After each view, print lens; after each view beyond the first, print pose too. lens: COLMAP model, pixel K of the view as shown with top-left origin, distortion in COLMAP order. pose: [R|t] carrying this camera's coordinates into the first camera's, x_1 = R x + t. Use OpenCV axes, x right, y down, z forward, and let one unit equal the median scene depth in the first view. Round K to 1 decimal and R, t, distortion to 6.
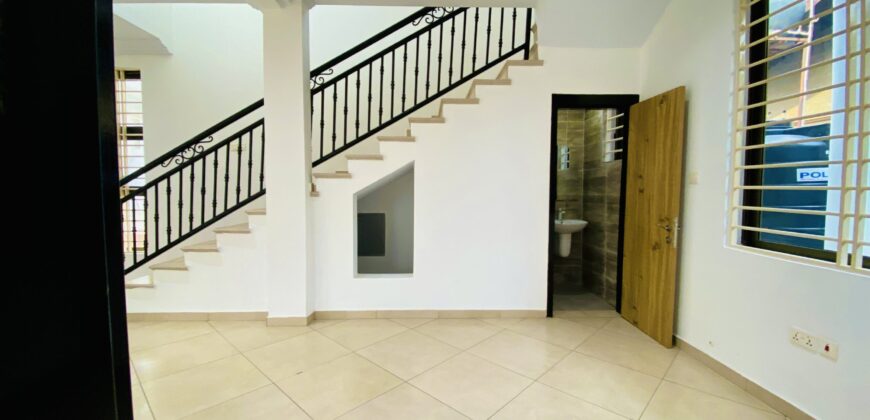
lens RADIAL K [[347.2, 0, 435.0], [0, 347.2, 210.0], [0, 0, 1]] dist [0.000557, -0.000096]
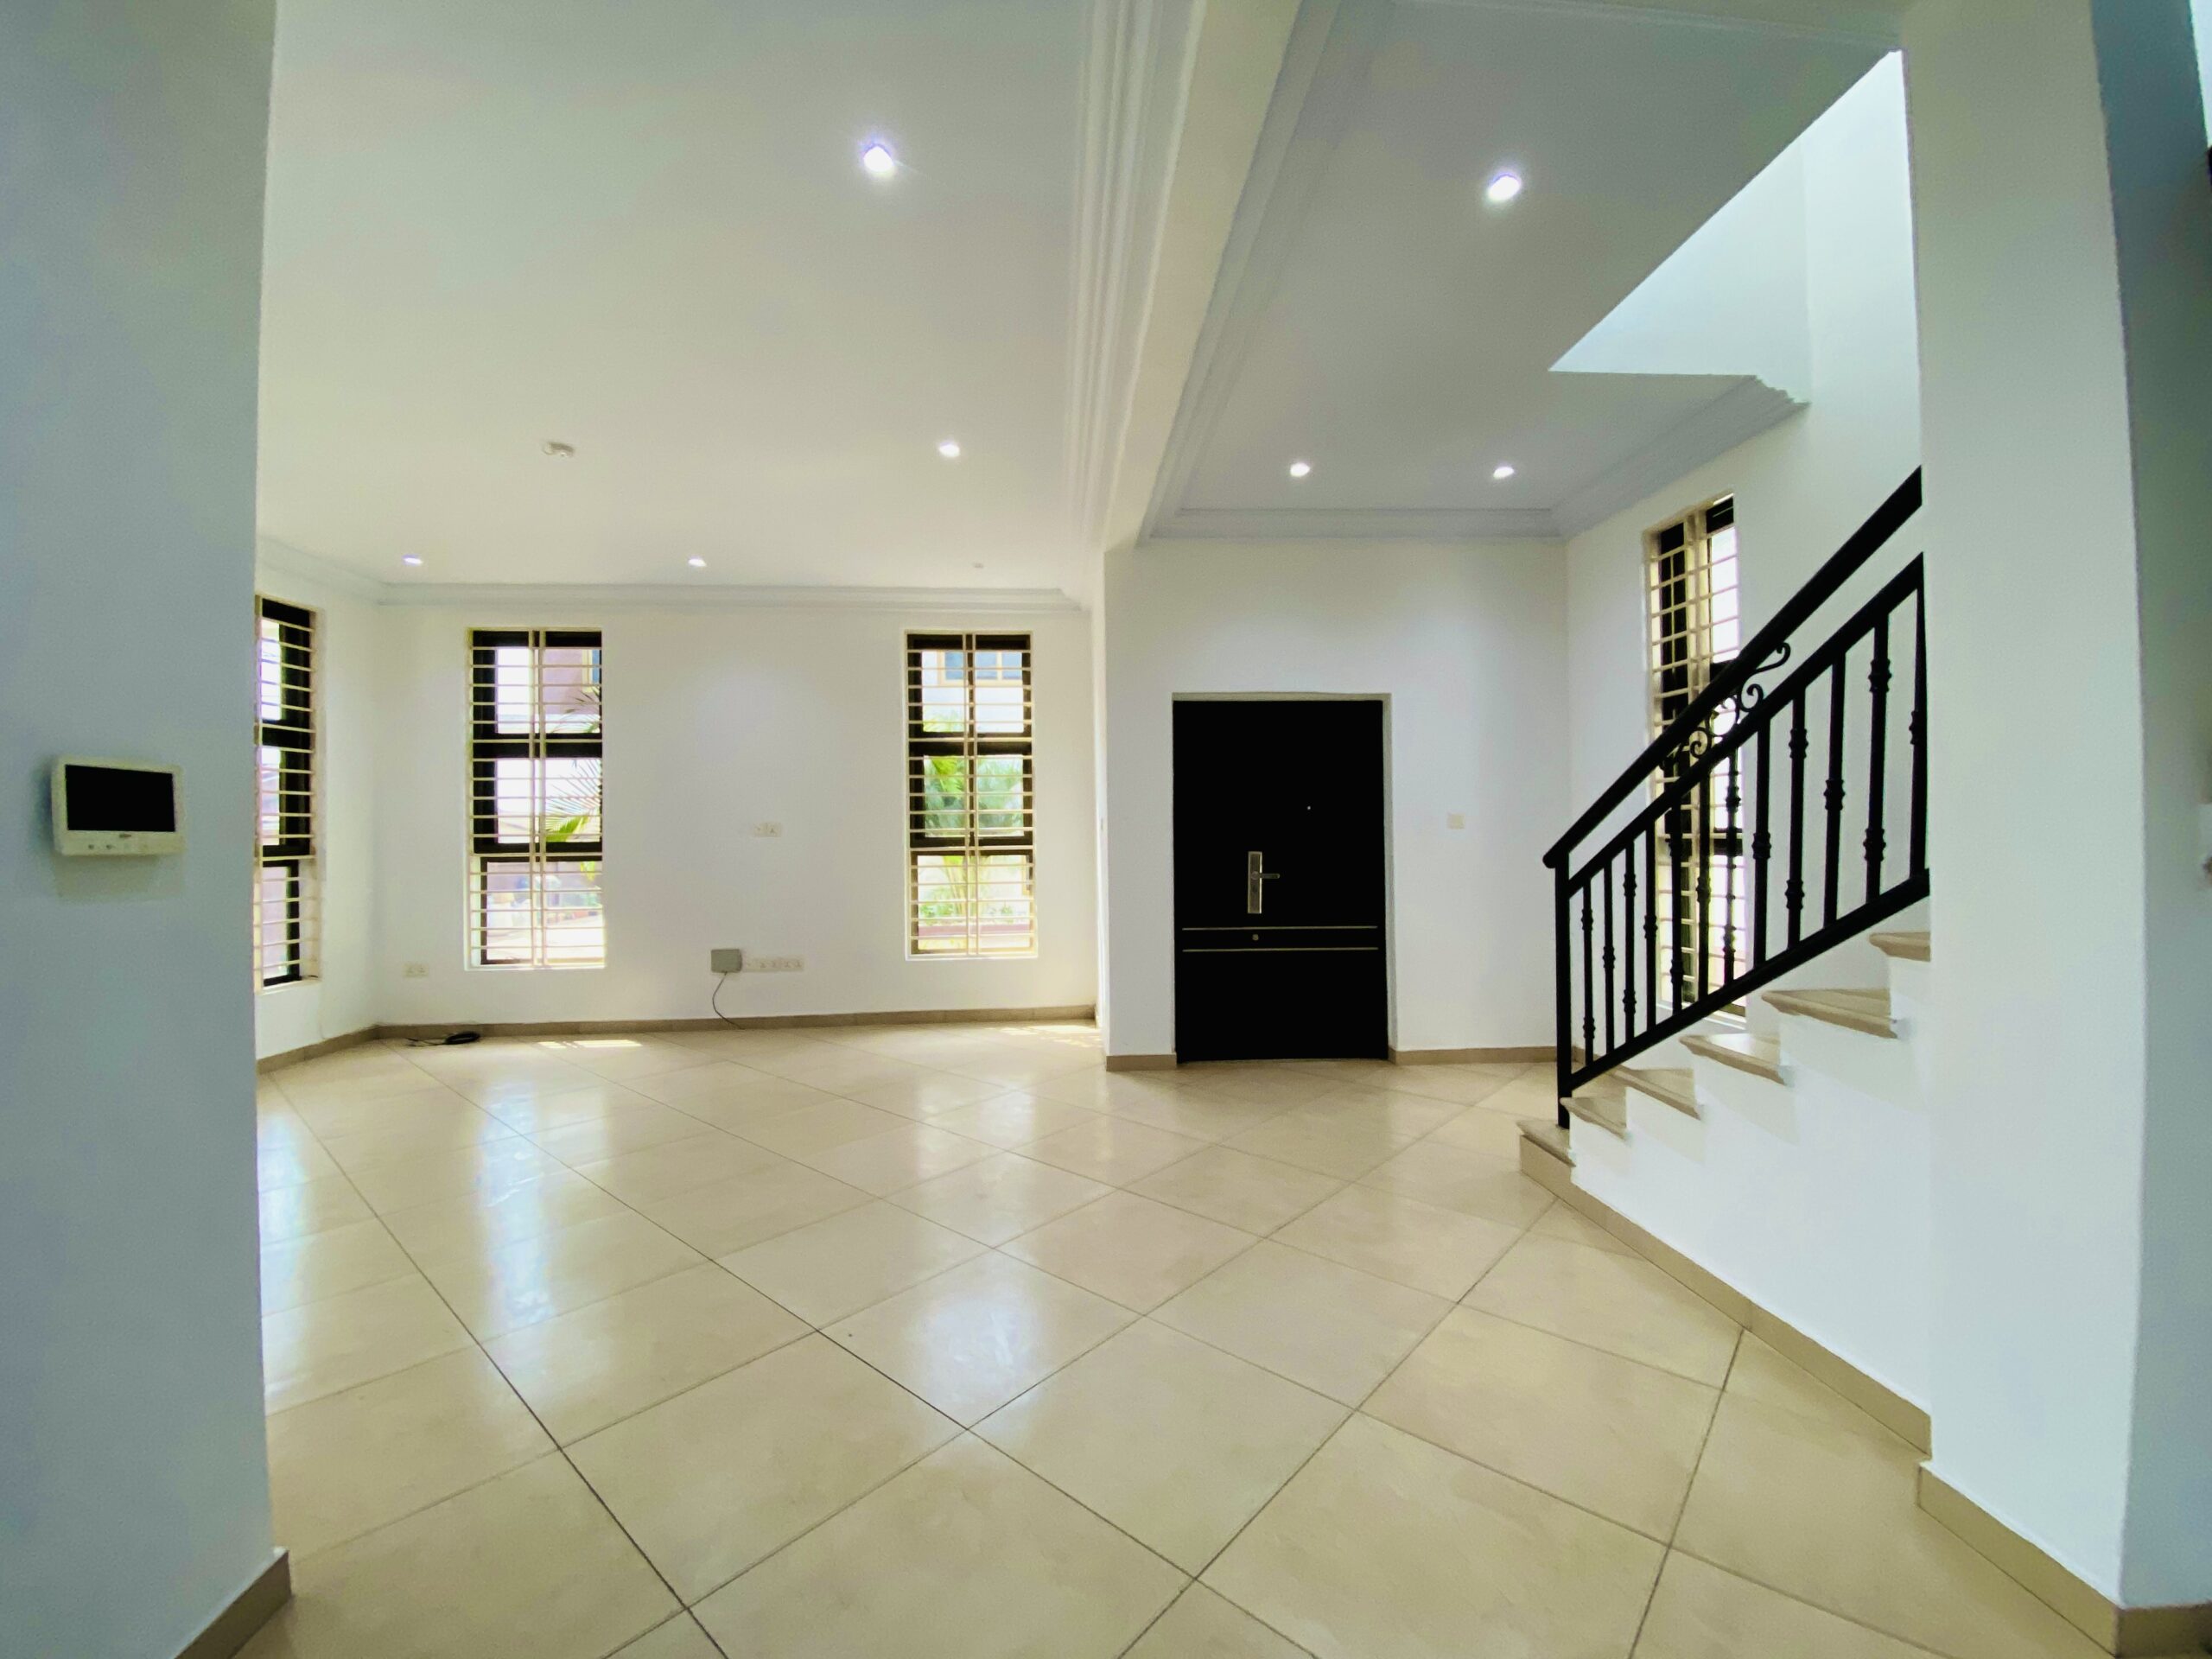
lens RADIAL K [[894.0, 0, 1103.1], [0, 894.0, 824.0], [0, 0, 1]] dist [0.009005, -0.014185]
pose [[0.027073, -0.013598, -0.999541, 0.026199], [-0.047928, 0.998740, -0.014885, -0.037411], [0.998484, 0.048309, 0.026387, 0.464233]]
